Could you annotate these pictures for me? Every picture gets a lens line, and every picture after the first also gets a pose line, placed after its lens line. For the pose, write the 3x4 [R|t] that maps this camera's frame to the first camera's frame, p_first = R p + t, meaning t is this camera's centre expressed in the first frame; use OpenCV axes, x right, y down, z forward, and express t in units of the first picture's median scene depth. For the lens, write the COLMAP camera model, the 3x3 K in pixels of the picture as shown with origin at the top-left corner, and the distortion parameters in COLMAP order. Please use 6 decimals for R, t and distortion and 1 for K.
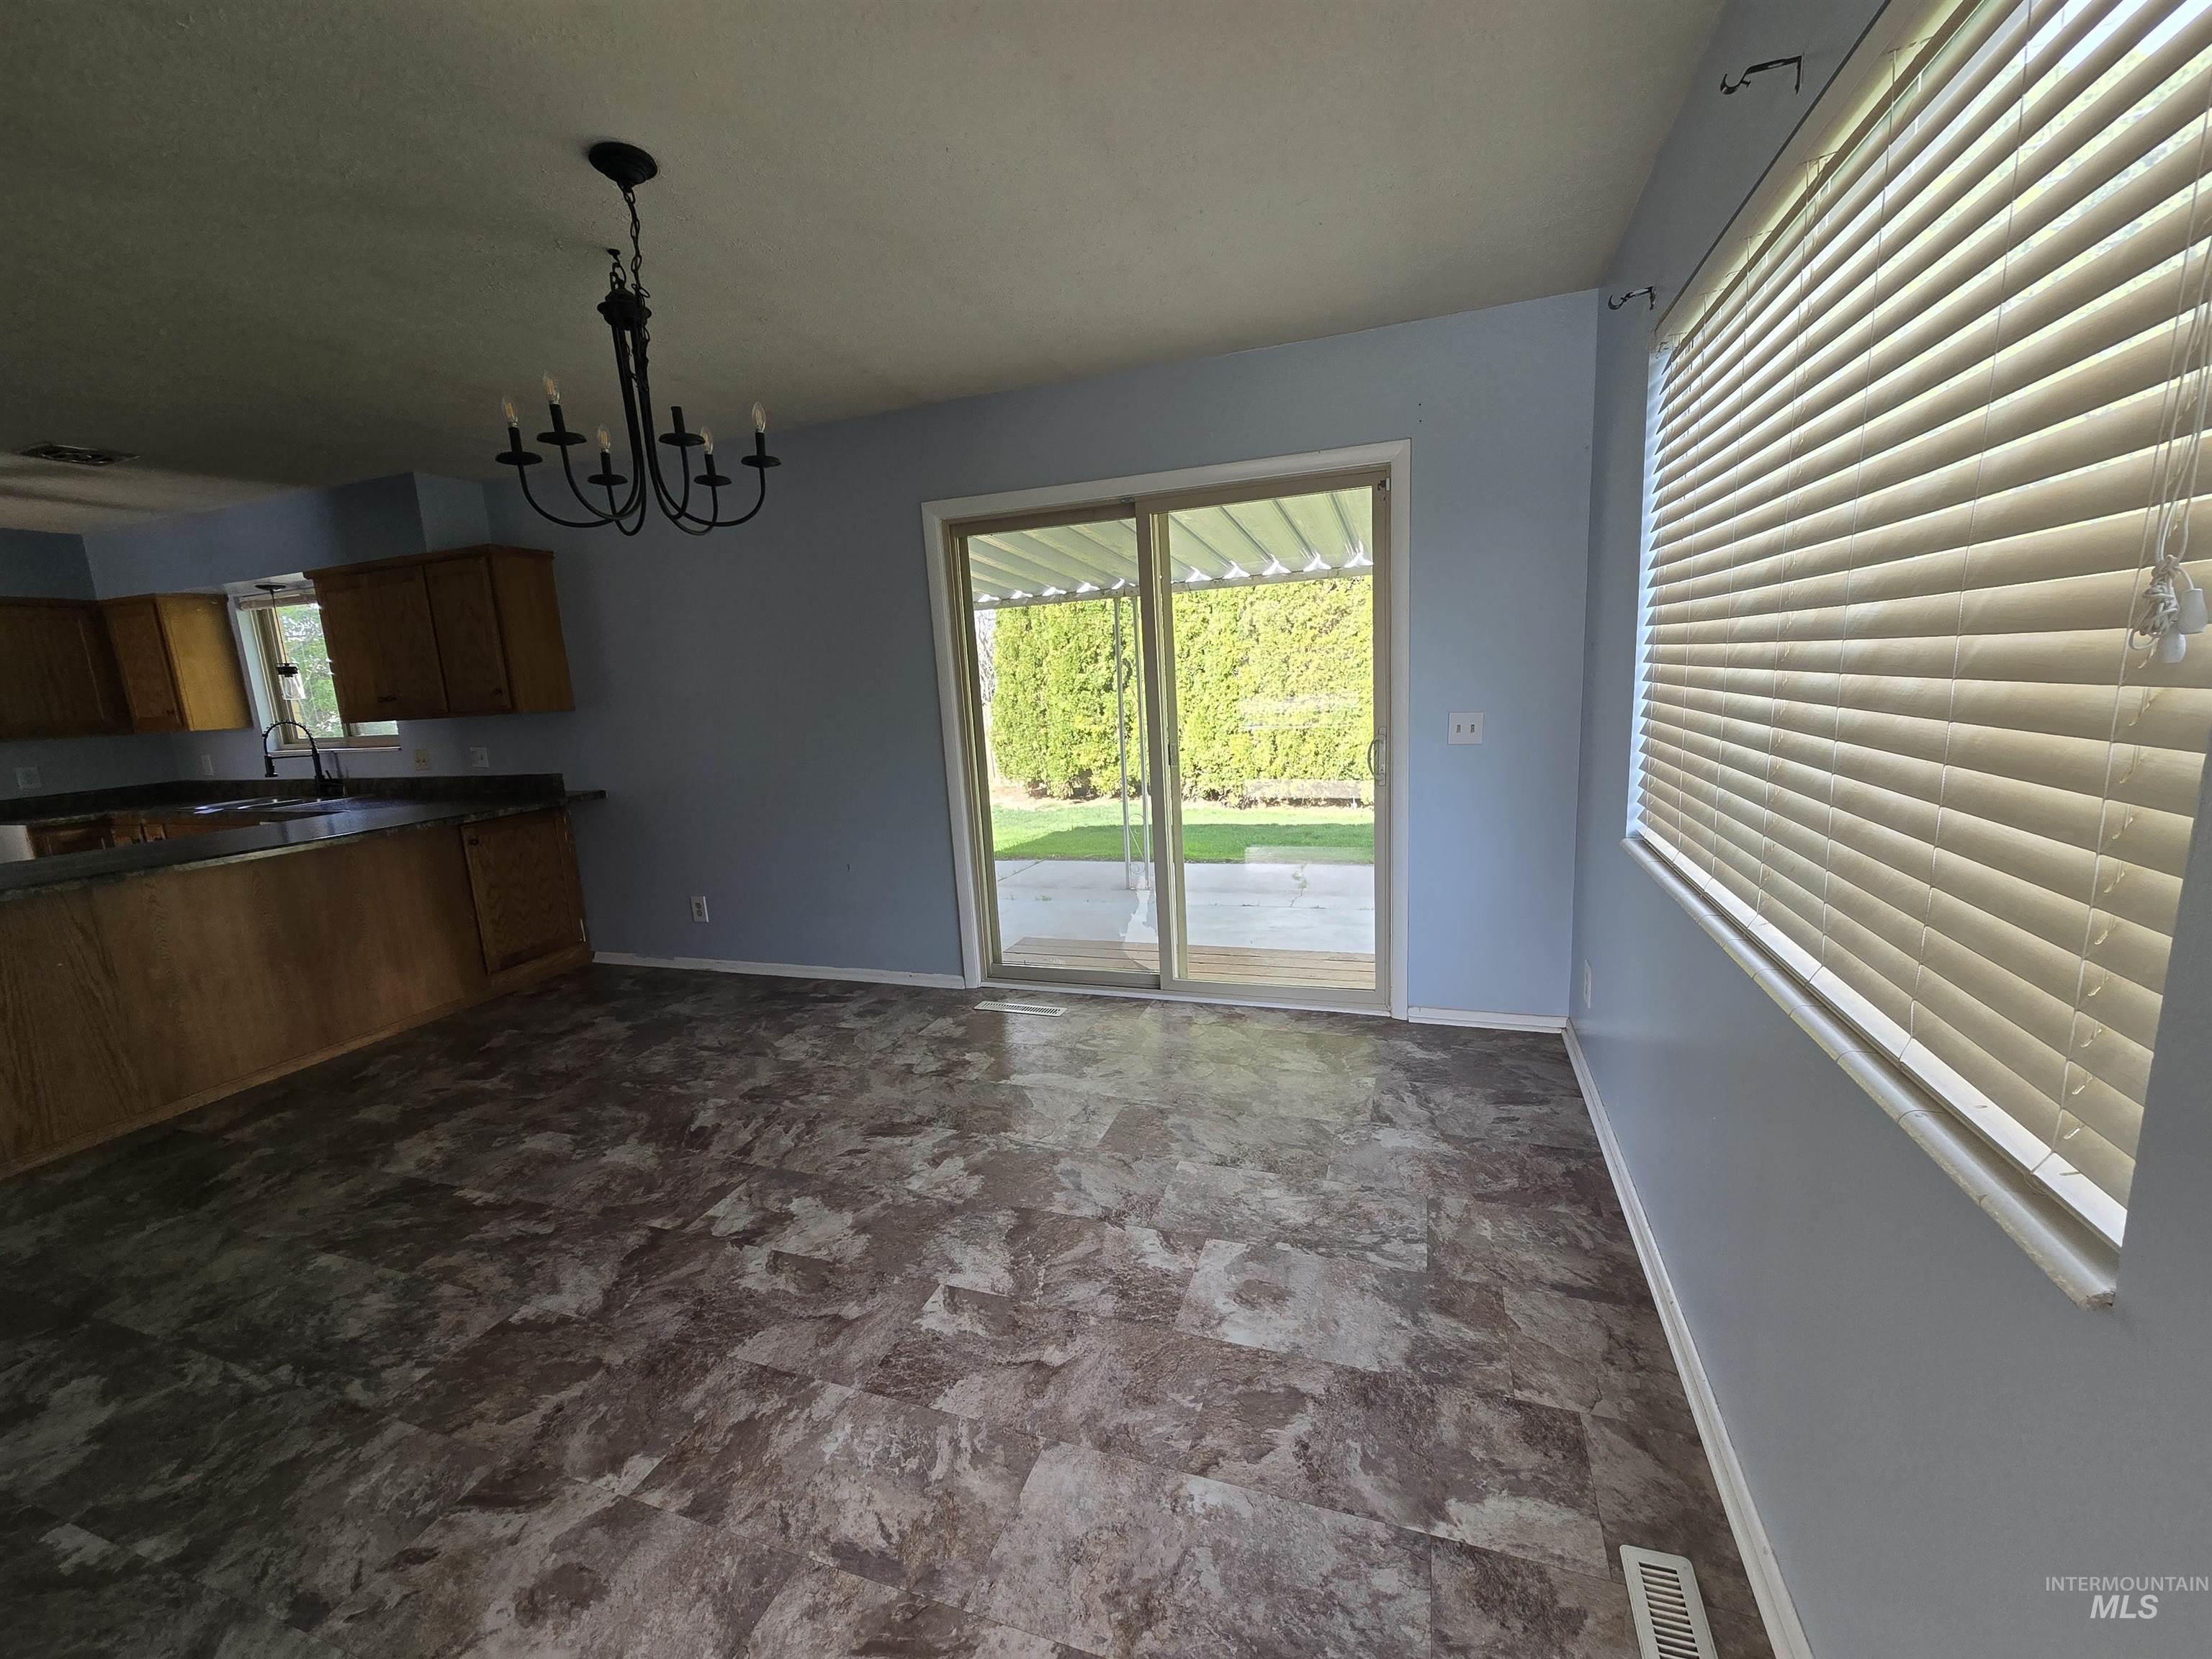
lens RADIAL K [[912.4, 0, 1100.3], [0, 912.4, 841.7], [0, 0, 1]] dist [-0.000108, 0.001301]
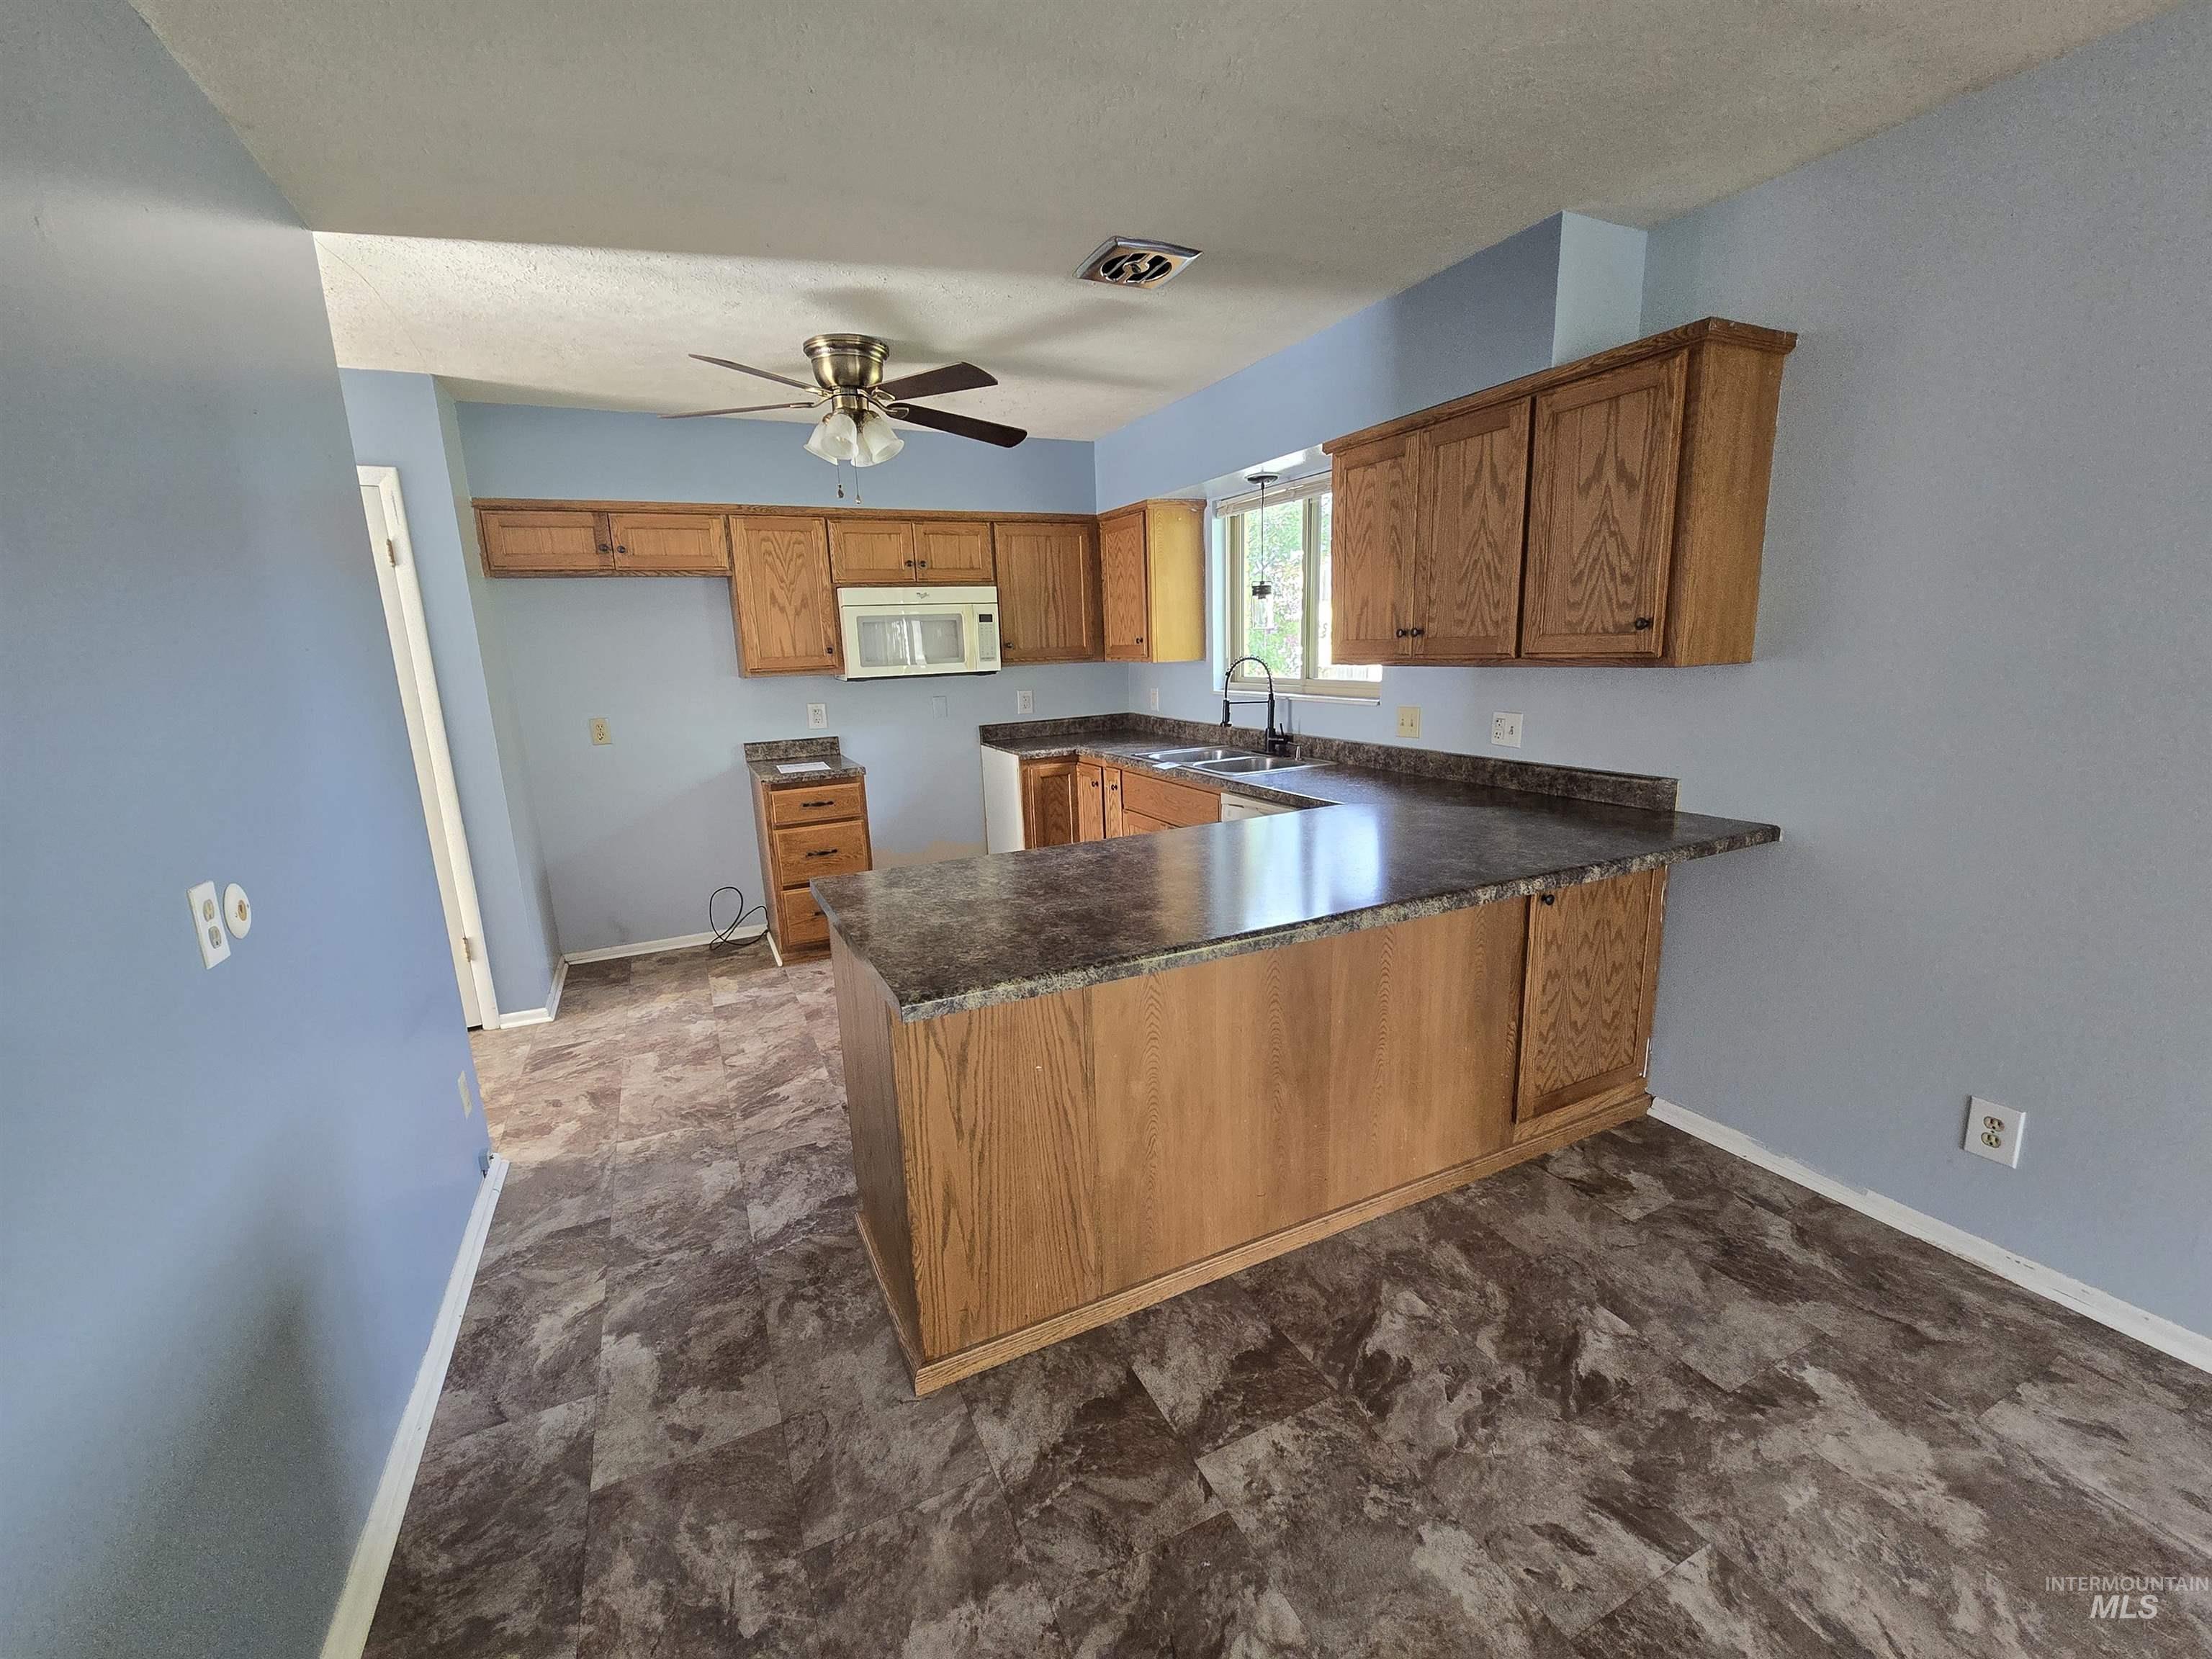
lens RADIAL K [[912.4, 0, 1108.7], [0, 912.4, 830.2], [0, 0, 1]] dist [-0.000108, 0.001301]
pose [[0.720977, 0.171442, -0.671417, -0.617426], [-0.132116, 0.985147, 0.109683, -0.078901], [0.680248, 0.009626, 0.732918, 0.500215]]
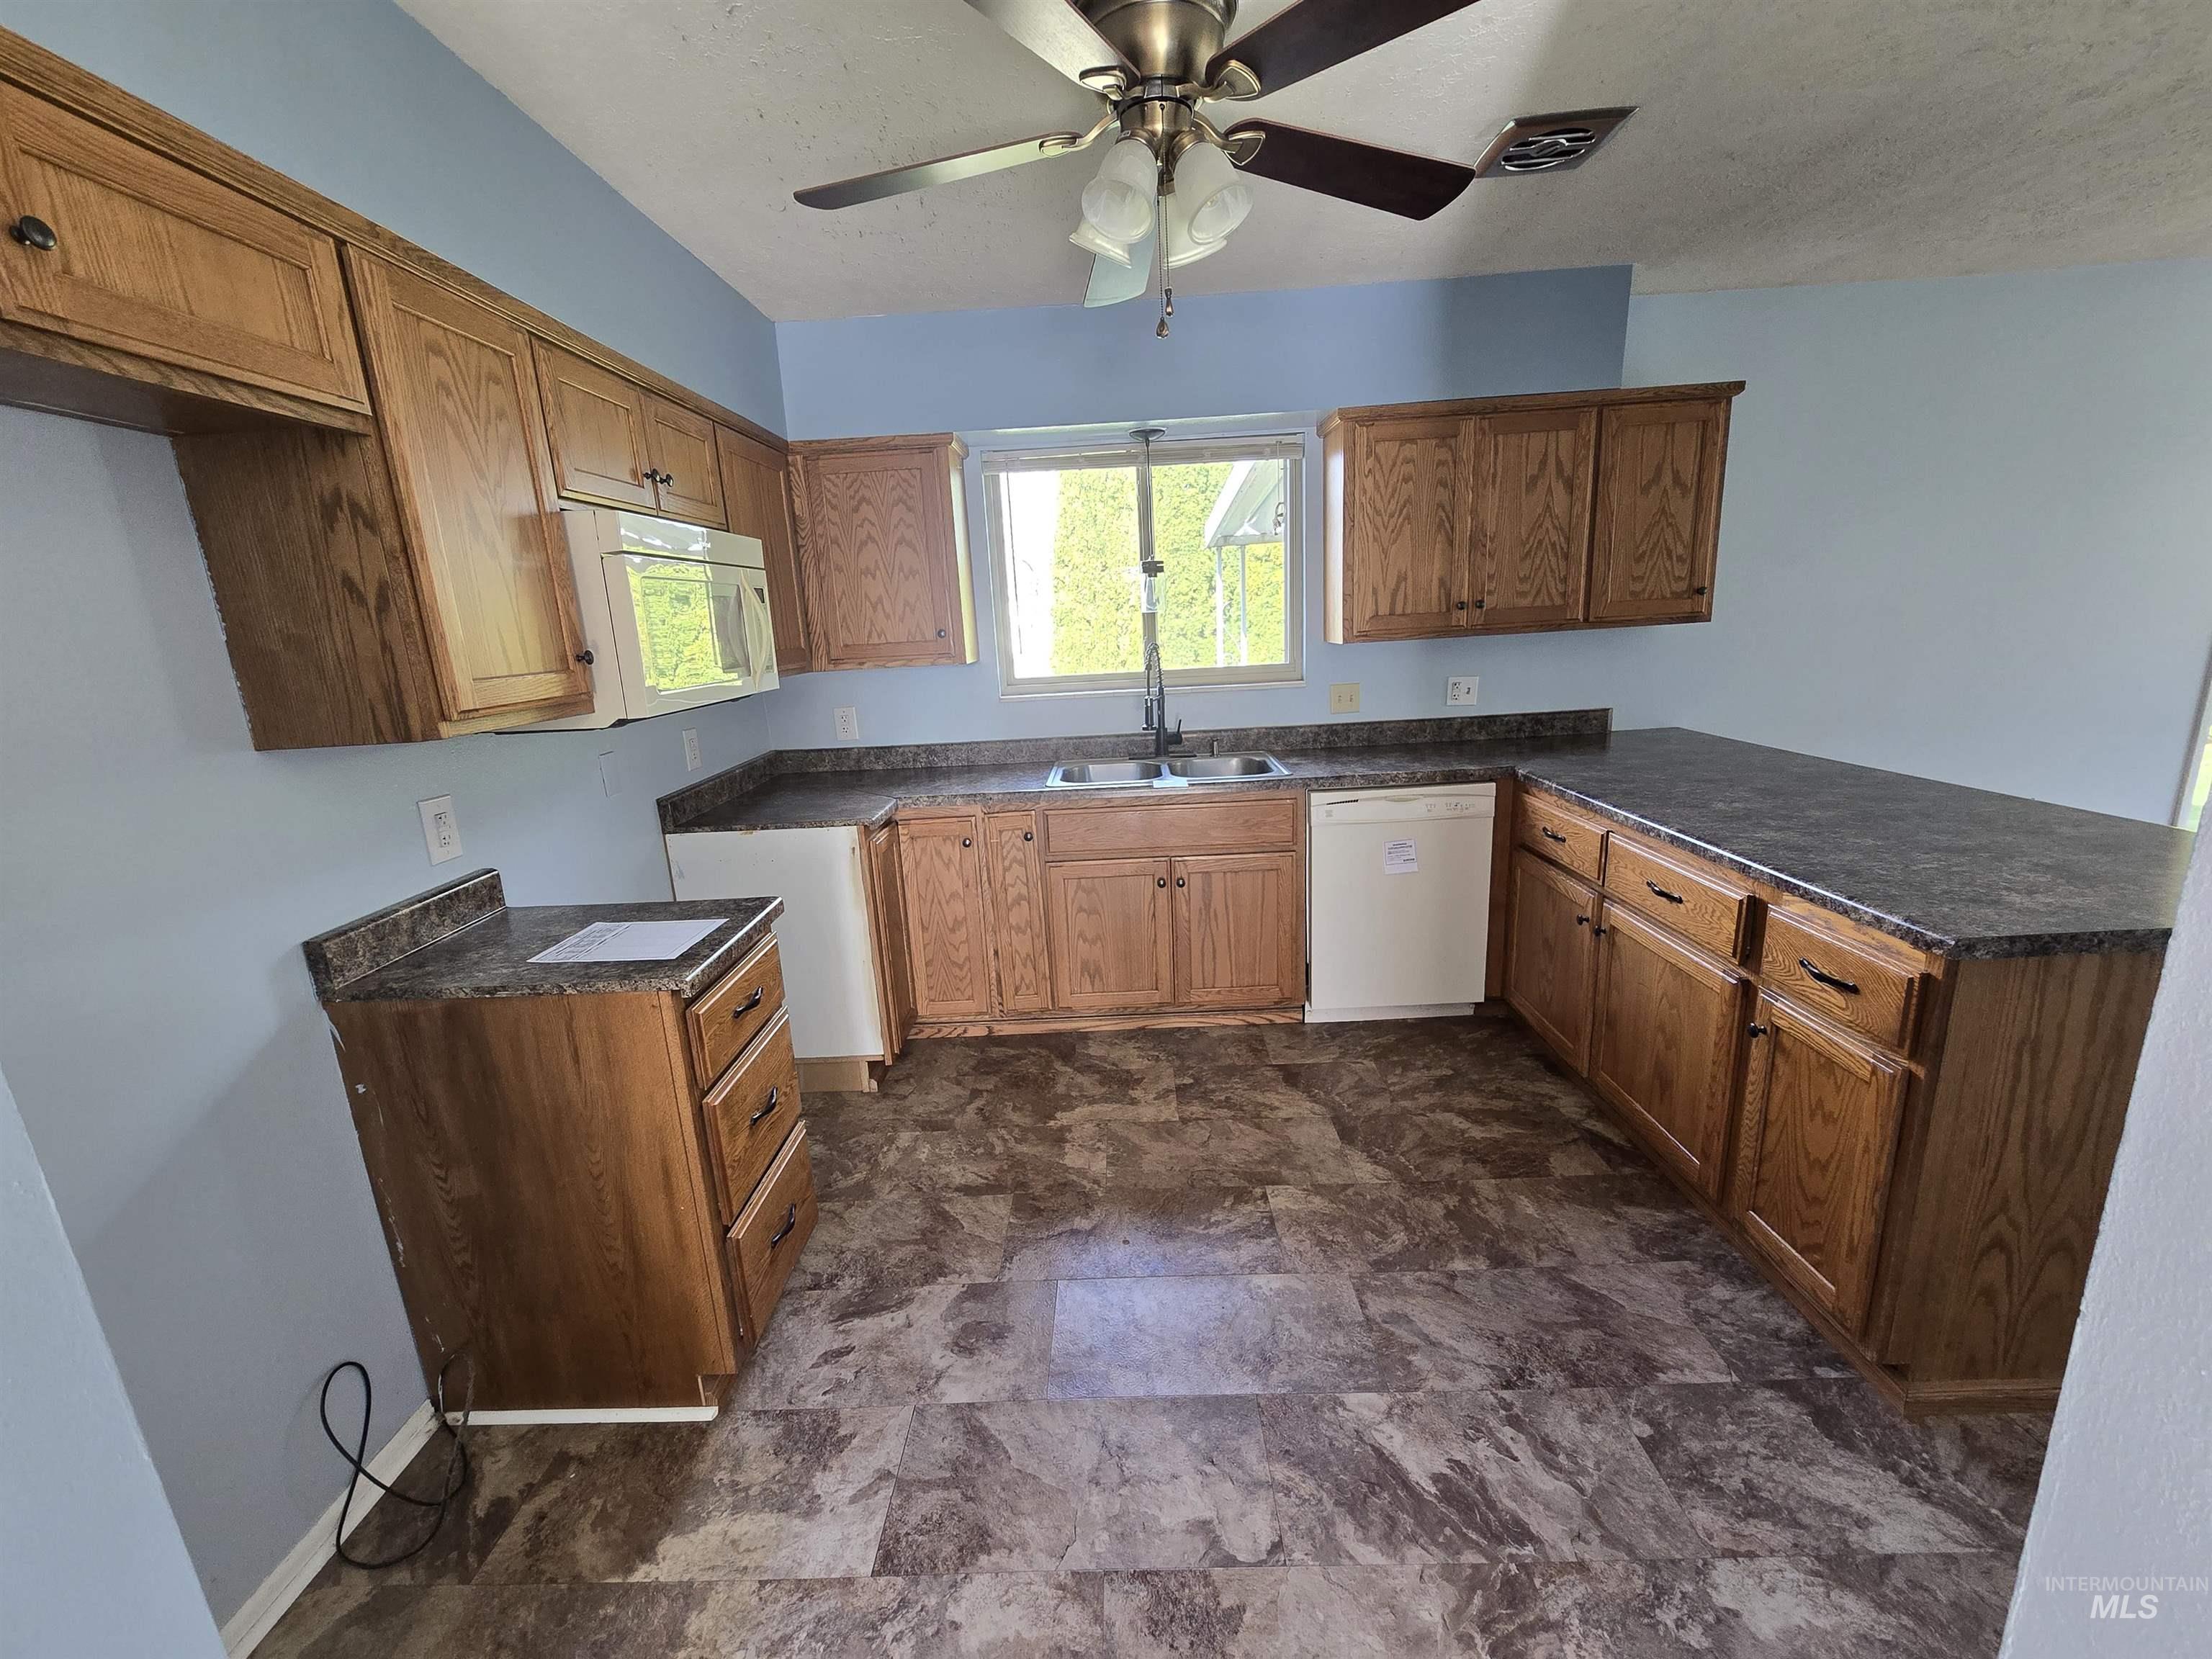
lens RADIAL K [[912.4, 0, 1105.4], [0, 912.4, 829.3], [0, 0, 1]] dist [-0.000108, 0.001301]
pose [[0.945670, -0.069846, 0.317536, -1.639371], [0.060912, 0.997420, 0.037990, -0.038092], [-0.319370, -0.016584, 0.947485, 0.557070]]
